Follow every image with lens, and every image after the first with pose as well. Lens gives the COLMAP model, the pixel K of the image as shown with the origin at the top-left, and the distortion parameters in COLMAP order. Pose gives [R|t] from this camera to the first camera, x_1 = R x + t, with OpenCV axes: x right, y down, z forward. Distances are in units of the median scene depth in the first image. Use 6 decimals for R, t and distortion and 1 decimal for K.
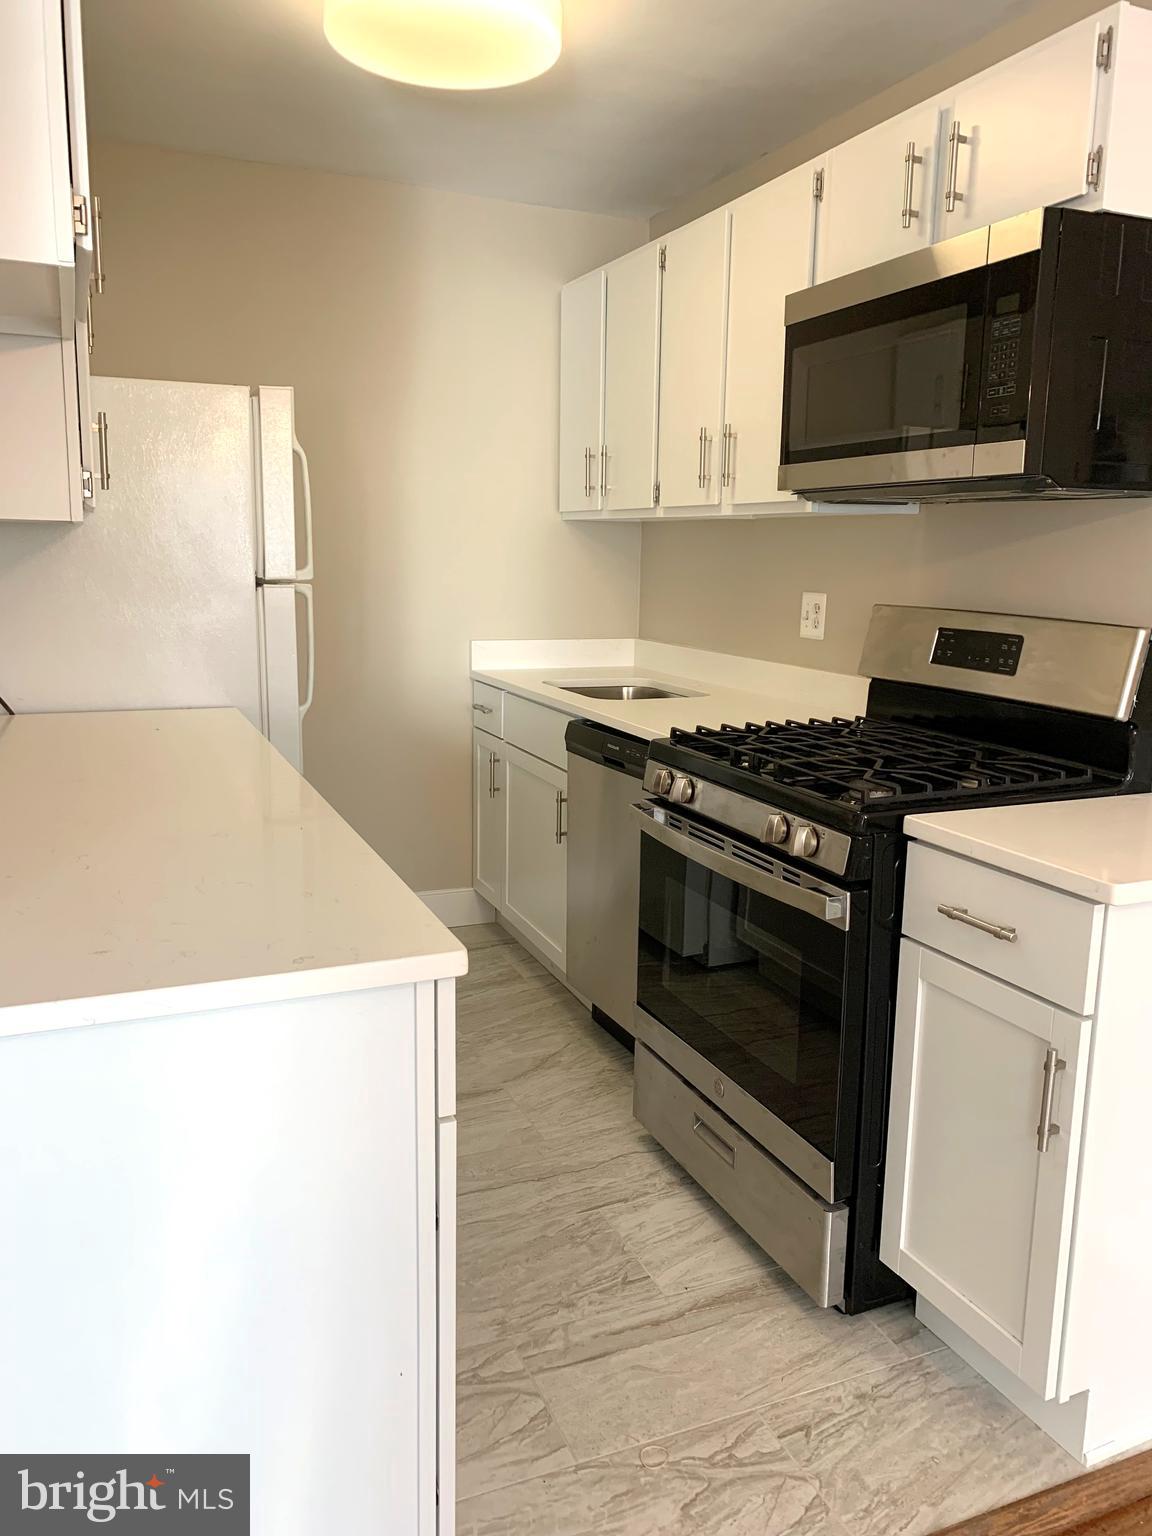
lens RADIAL K [[1180.8, 0, 589.5], [0, 1180.8, 763.0], [0, 0, 1]] dist [0.030704, -0.024640]
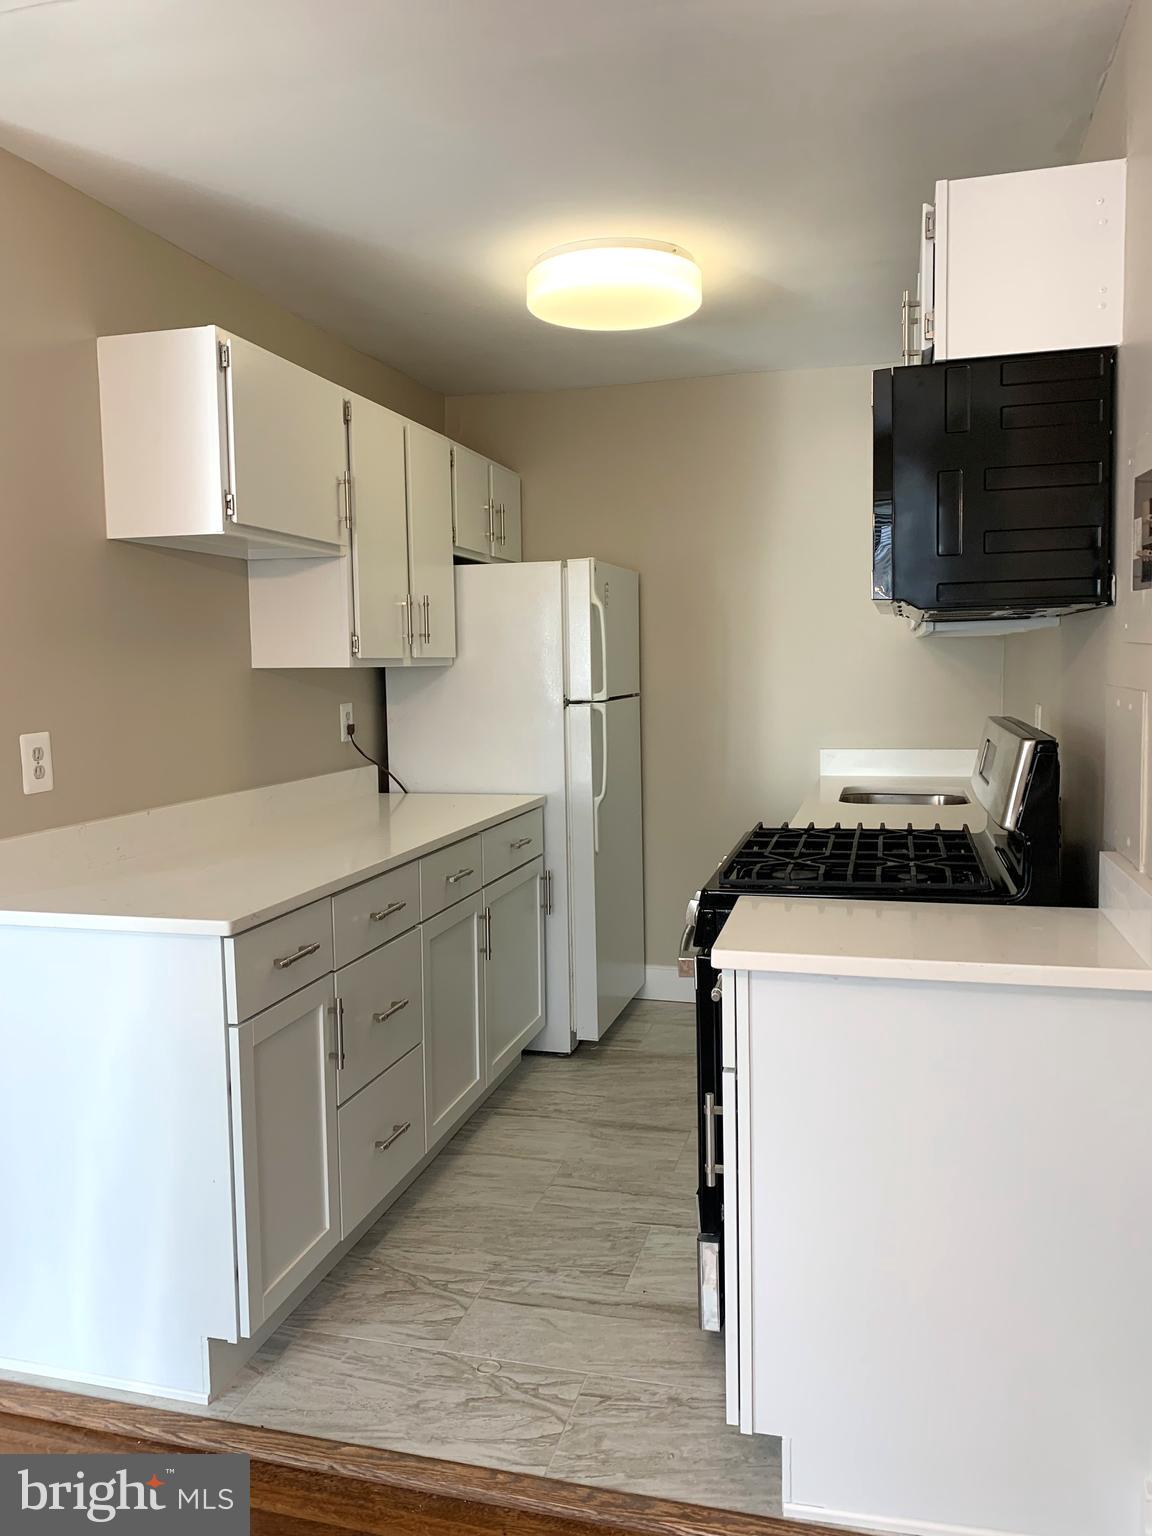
lens RADIAL K [[1195.3, 0, 575.8], [0, 1195.3, 753.5], [0, 0, 1]] dist [0.037928, -0.008082]
pose [[0.774838, 0.013556, -0.632014, 0.748086], [-0.078505, 0.994094, -0.074923, 0.004465], [0.627266, 0.107669, 0.771326, -0.024992]]
